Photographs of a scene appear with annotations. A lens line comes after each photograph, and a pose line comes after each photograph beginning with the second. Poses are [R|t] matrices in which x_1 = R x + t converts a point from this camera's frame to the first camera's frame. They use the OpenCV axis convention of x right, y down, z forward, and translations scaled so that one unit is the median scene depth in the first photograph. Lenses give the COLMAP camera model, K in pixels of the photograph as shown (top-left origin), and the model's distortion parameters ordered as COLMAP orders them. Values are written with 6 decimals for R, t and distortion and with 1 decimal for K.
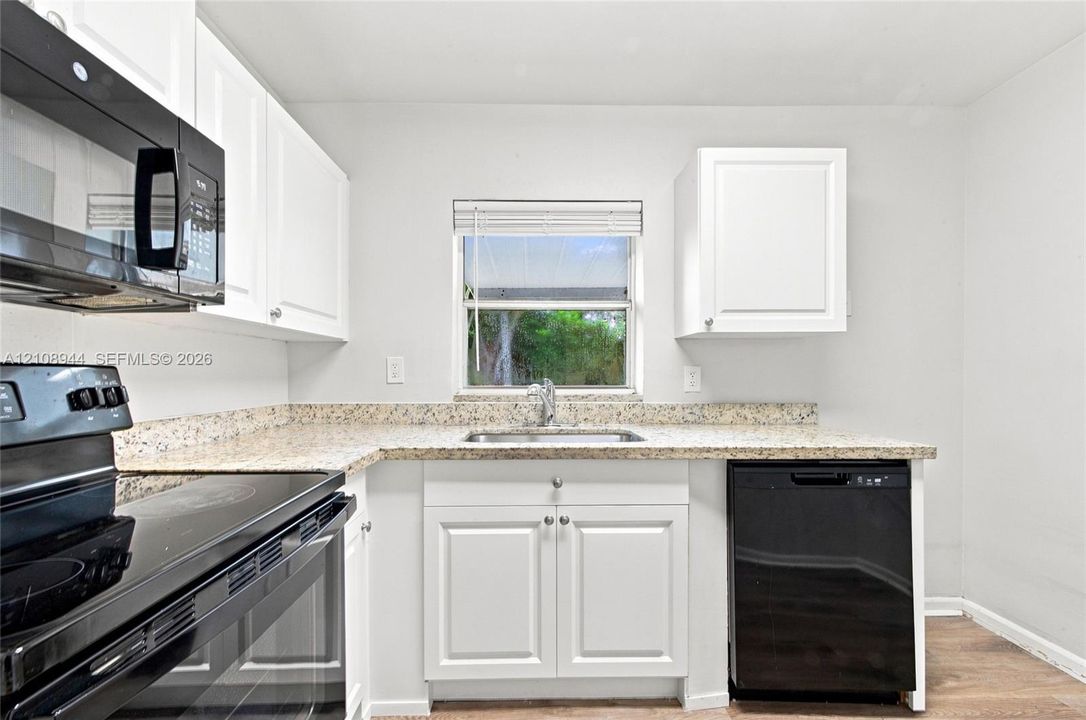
lens RADIAL K [[444.2, 0, 537.3], [0, 444.2, 374.6], [0, 0, 1]] dist [0.002105, -0.000018]
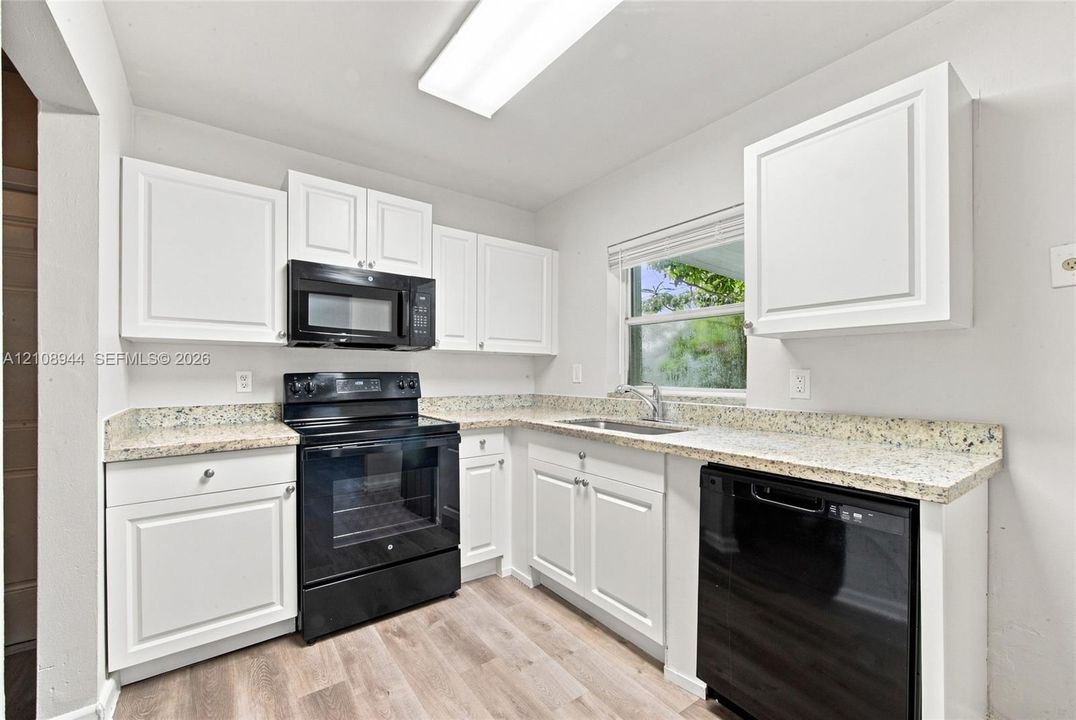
lens RADIAL K [[440.8, 0, 540.1], [0, 440.8, 371.1], [0, 0, 1]] dist [-0.000019, -0.000138]
pose [[0.581140, -0.003147, -0.813798, 1.056179], [-0.006439, 0.999943, -0.008465, -0.006947], [0.813778, 0.010159, 0.581086, 0.087740]]
